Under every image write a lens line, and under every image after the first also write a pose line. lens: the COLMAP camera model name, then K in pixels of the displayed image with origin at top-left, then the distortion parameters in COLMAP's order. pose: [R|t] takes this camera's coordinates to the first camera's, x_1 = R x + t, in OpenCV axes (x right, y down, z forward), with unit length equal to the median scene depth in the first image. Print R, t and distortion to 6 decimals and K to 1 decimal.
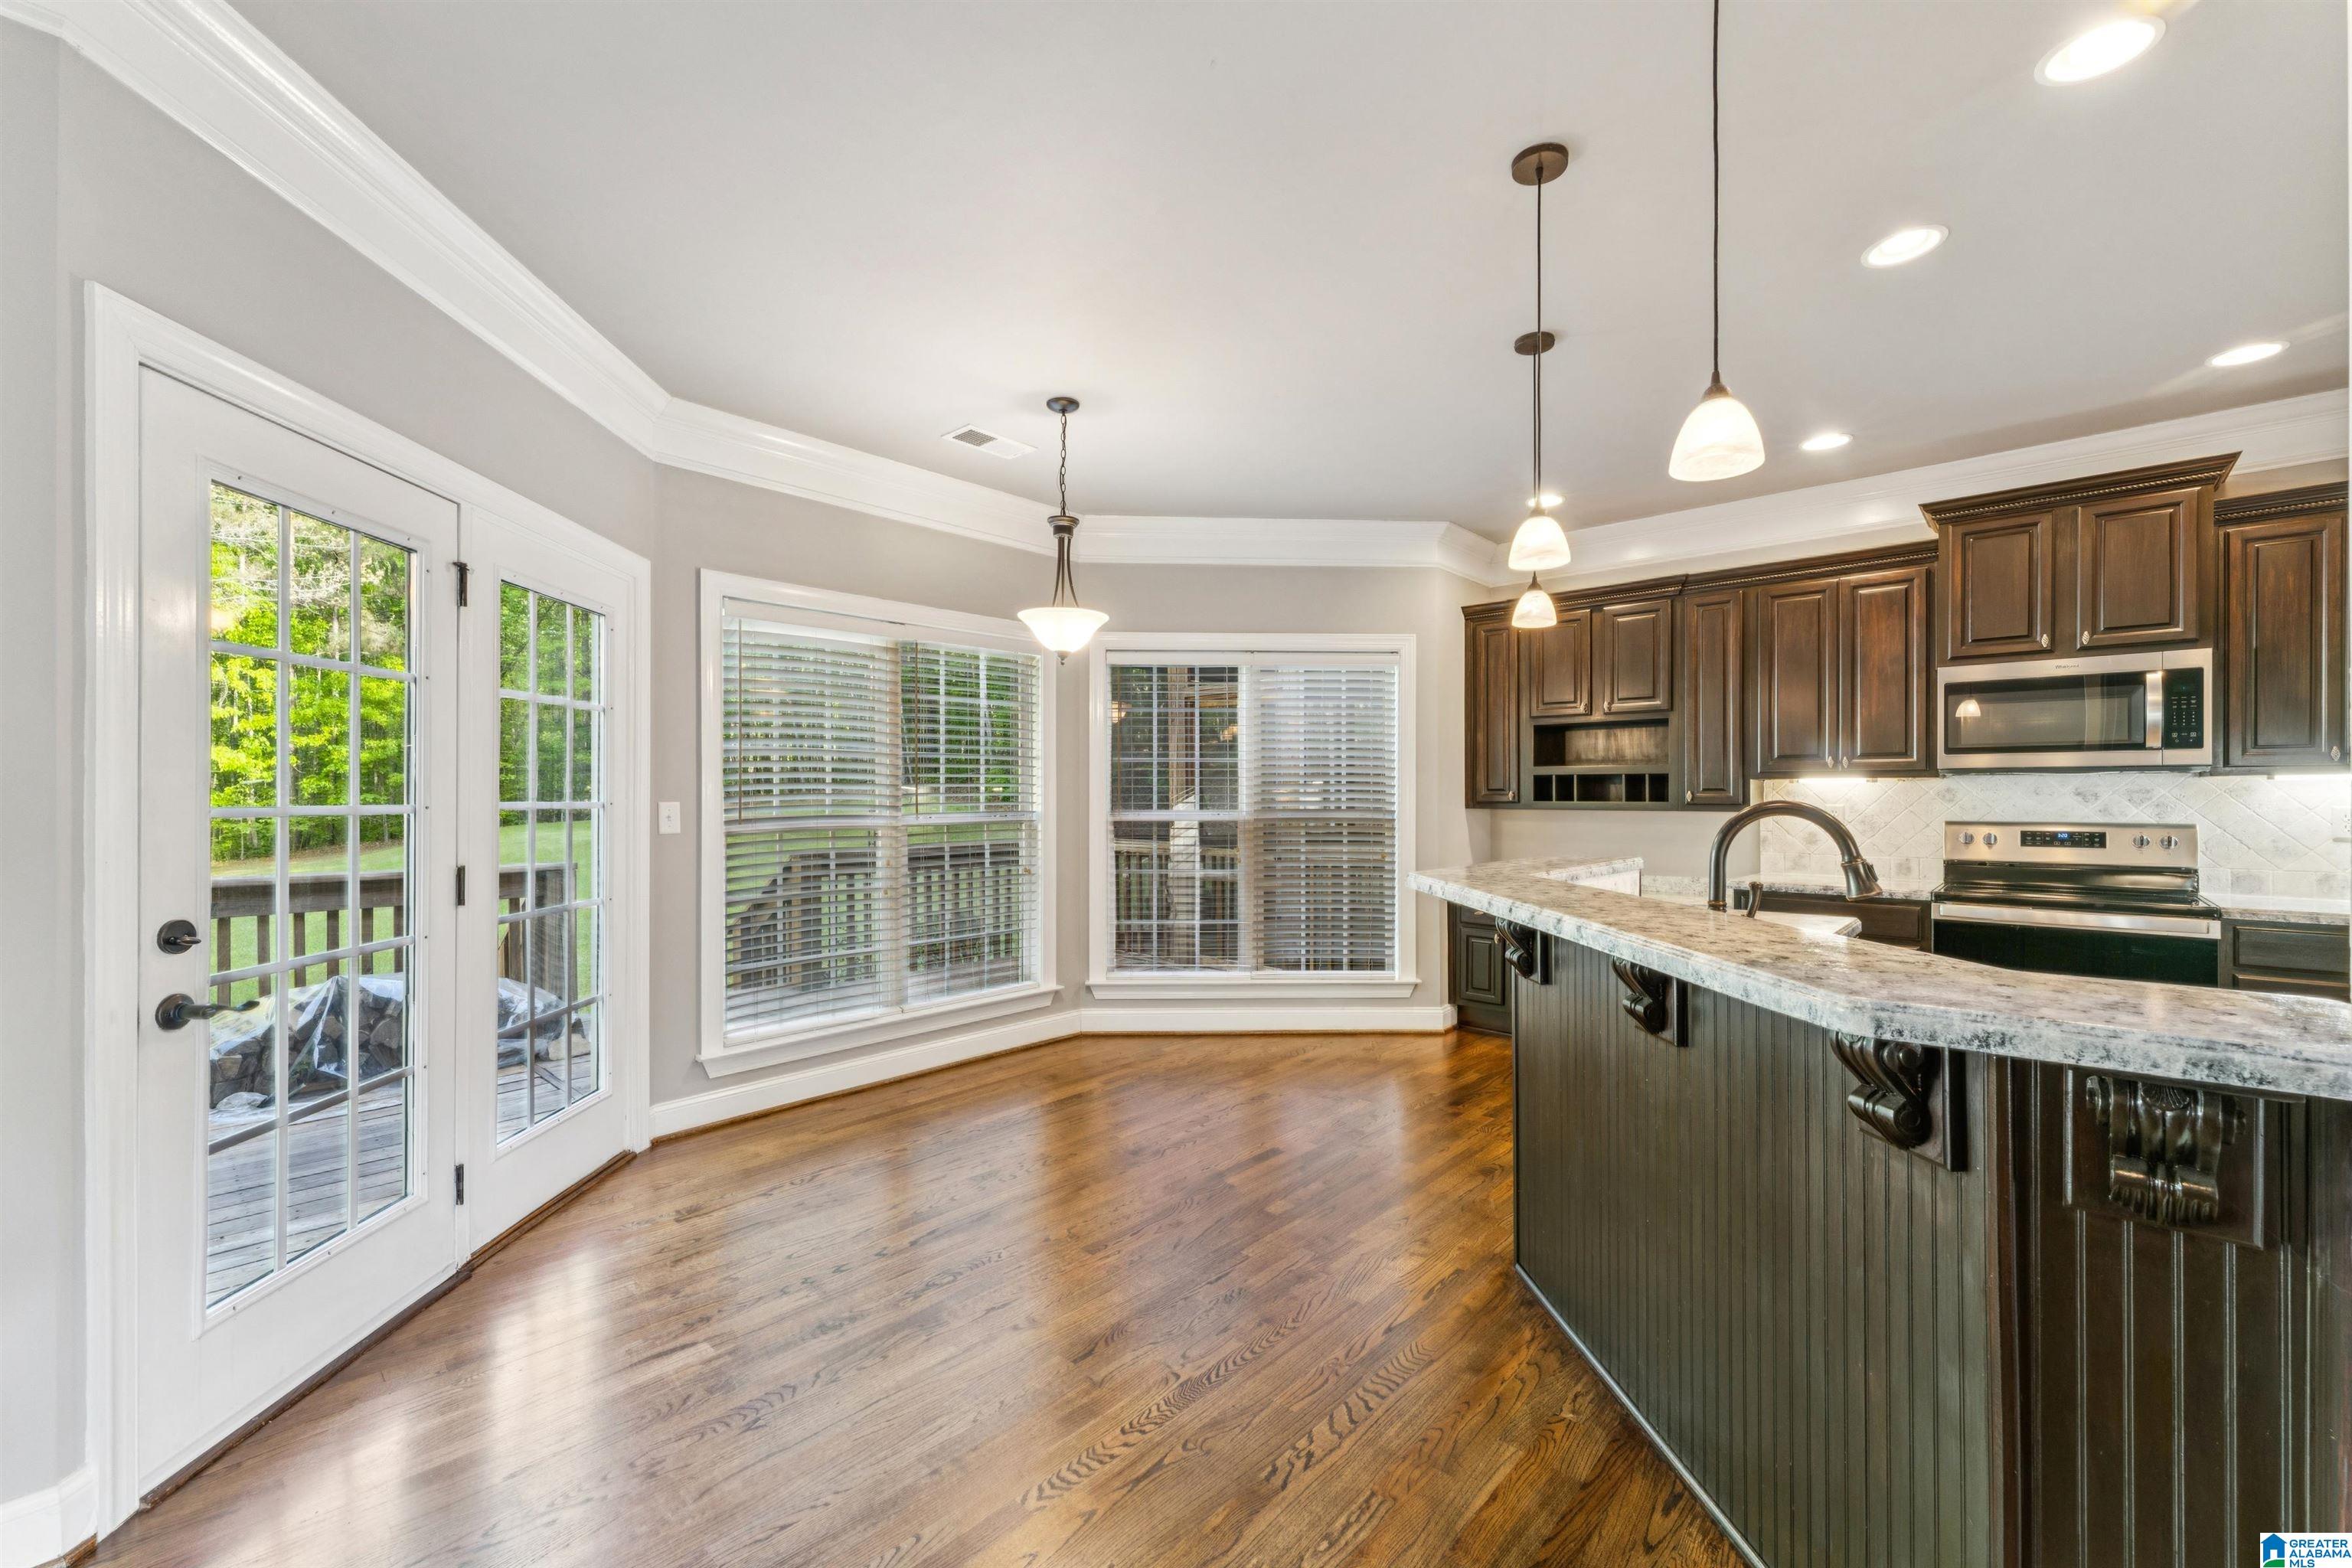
lens RADIAL K [[942.5, 0, 1182.3], [0, 942.5, 801.2], [0, 0, 1]] dist [0.002296, -0.000587]
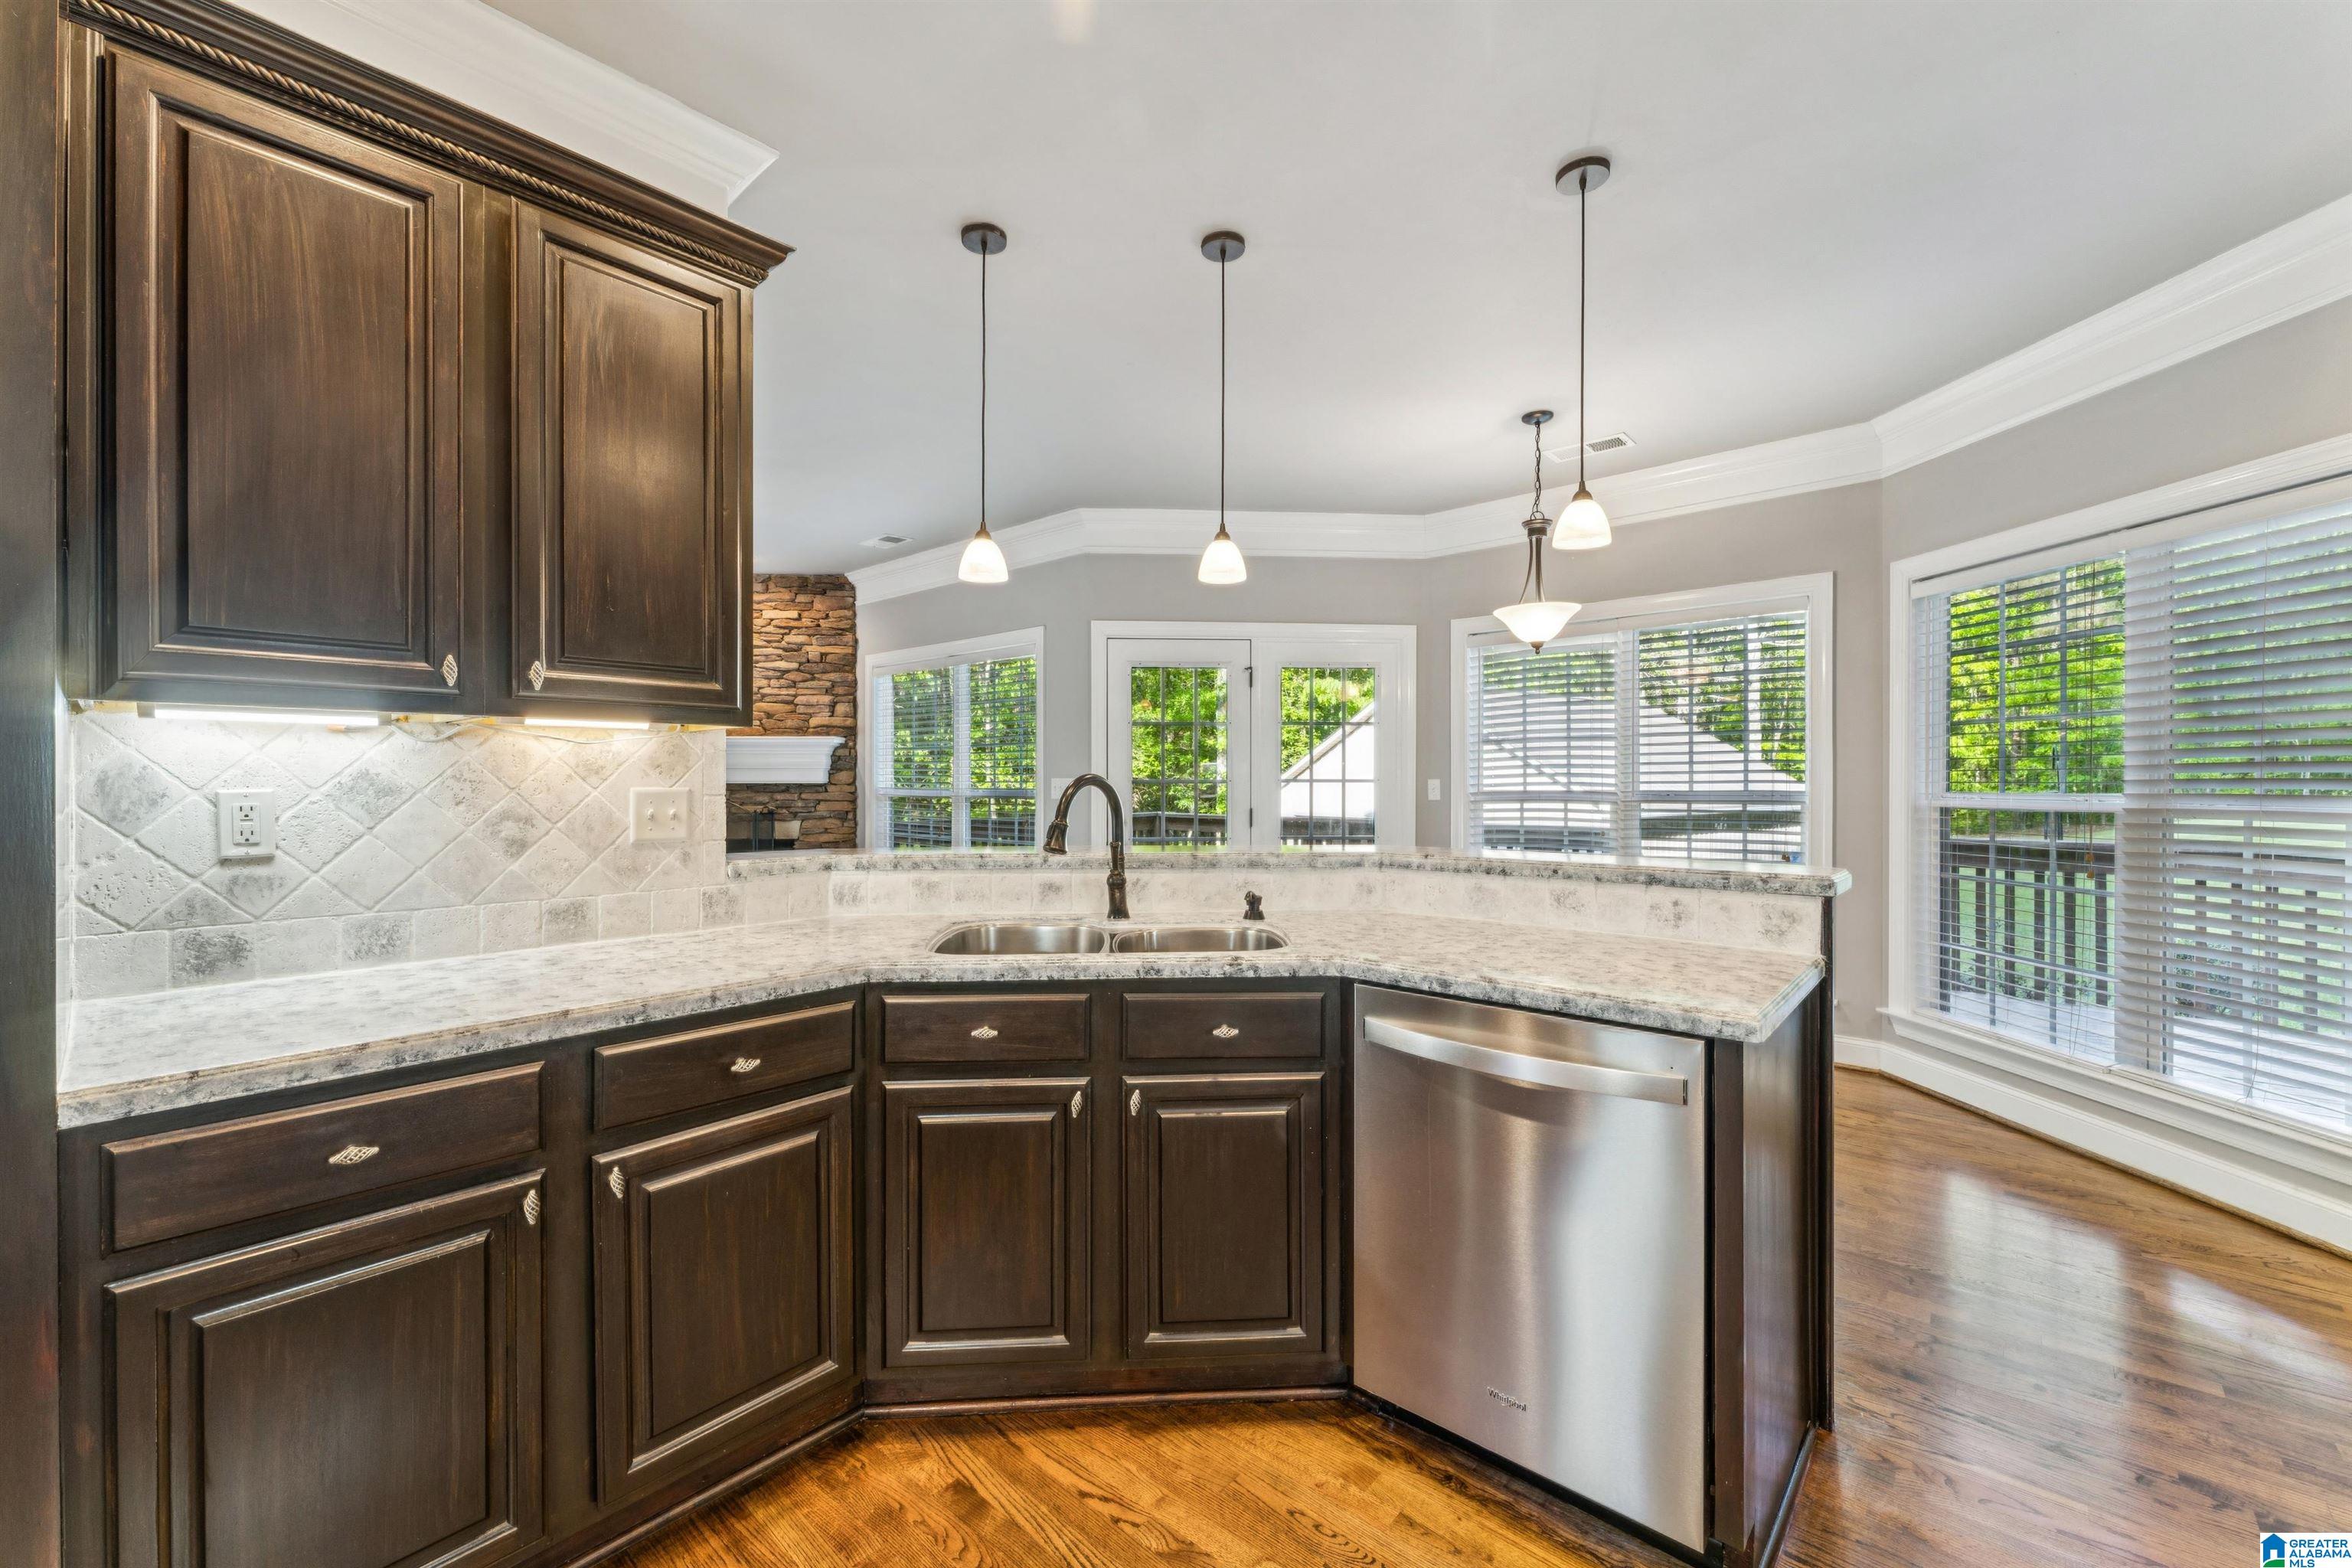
lens RADIAL K [[942.5, 0, 1180.5], [0, 942.5, 777.9], [0, 0, 1]] dist [0.002296, -0.000587]
pose [[0.011839, -0.002006, -0.999928, 0.834360], [-0.003063, 0.999993, -0.002042, 0.002634], [0.999925, 0.003087, 0.011833, 0.491382]]
